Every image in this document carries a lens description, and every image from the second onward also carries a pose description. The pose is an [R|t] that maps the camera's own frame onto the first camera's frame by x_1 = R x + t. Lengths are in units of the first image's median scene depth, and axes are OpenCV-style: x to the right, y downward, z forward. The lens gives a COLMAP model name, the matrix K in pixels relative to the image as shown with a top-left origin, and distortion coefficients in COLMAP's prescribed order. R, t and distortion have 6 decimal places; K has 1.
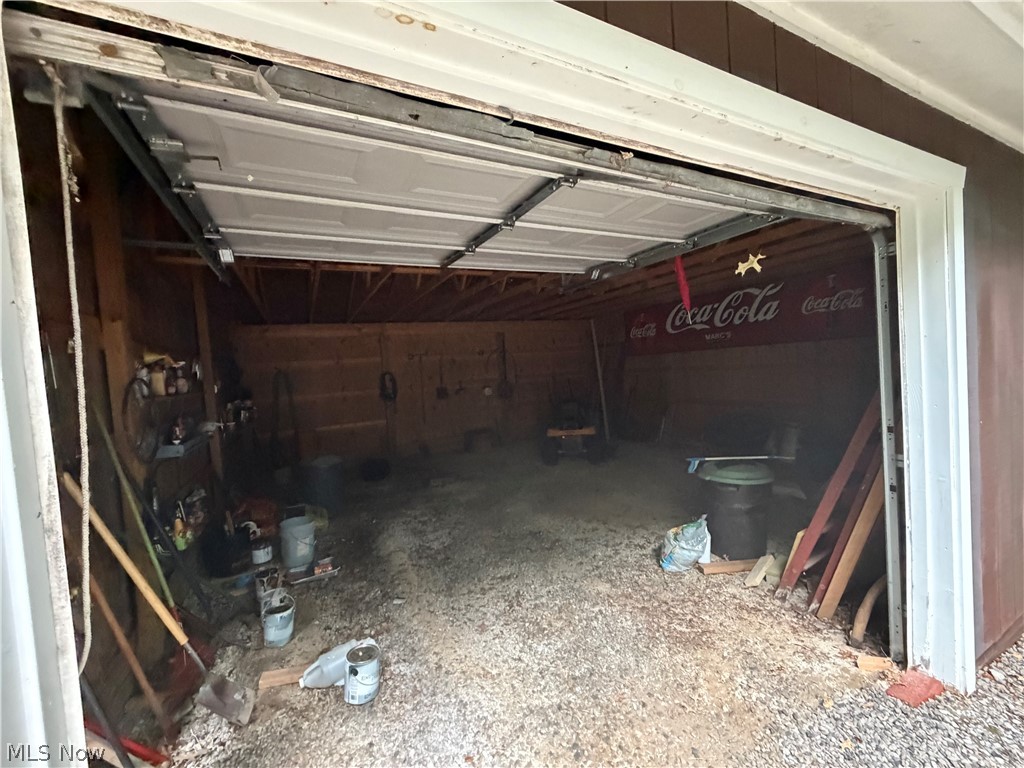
lens RADIAL K [[411.4, 0, 508.0], [0, 411.4, 385.3], [0, 0, 1]] dist [0.001008, -0.000152]
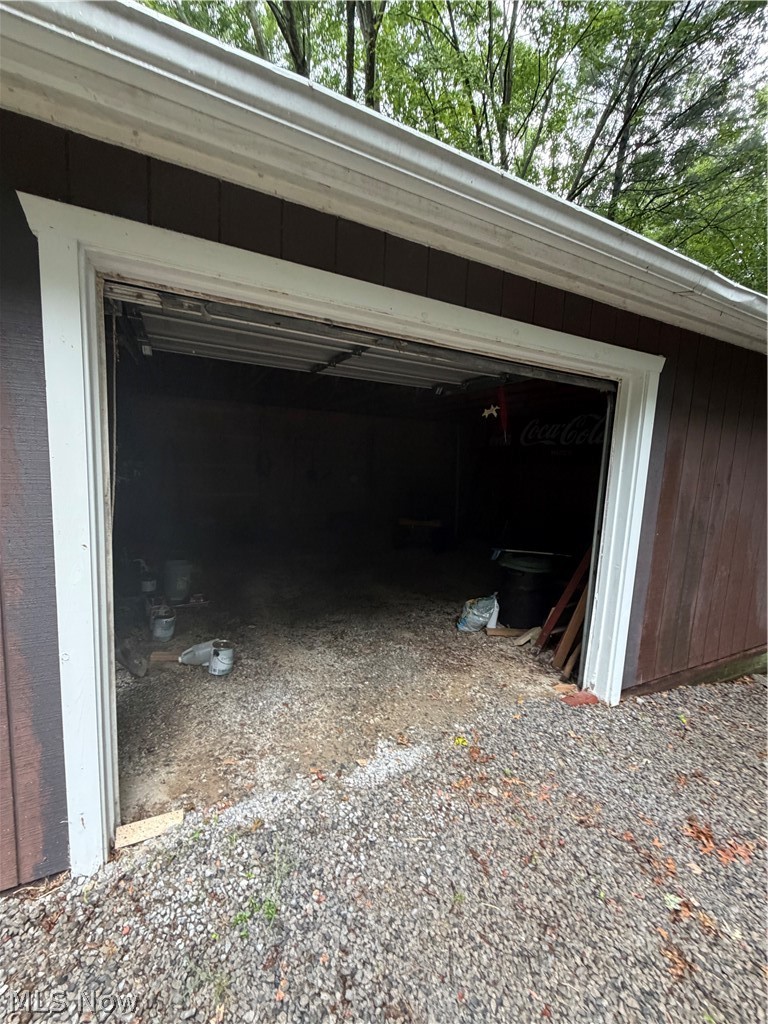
lens RADIAL K [[411.4, 0, 382.5], [0, 411.4, 510.0], [0, 0, 1]] dist [0.001008, -0.000152]
pose [[0.993086, 0.117386, 0.000579, 0.097465], [-0.117055, 0.989890, 0.080101, 0.000623], [0.008830, -0.079615, 0.996787, -0.266025]]
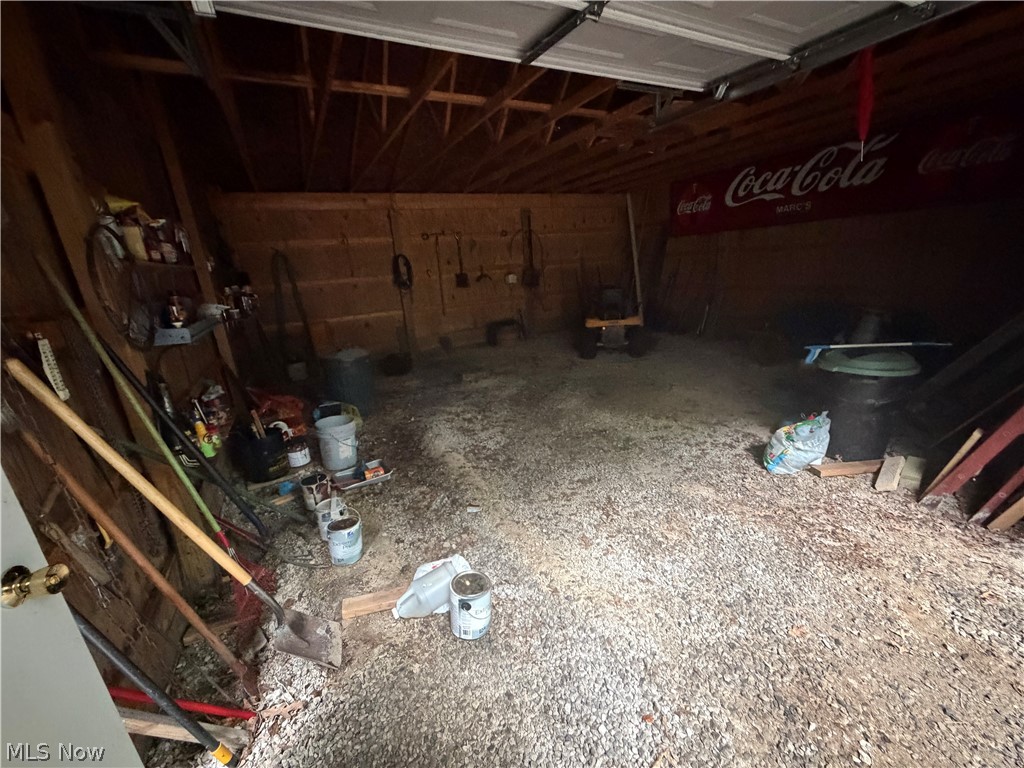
lens RADIAL K [[407.7, 0, 507.6], [0, 407.7, 386.6], [0, 0, 1]] dist [0.000541, -0.000032]
pose [[0.999875, -0.005316, 0.014890, -0.192331], [0.001434, 0.968391, 0.249434, 0.055986], [-0.015746, -0.249381, 0.968277, 0.216396]]
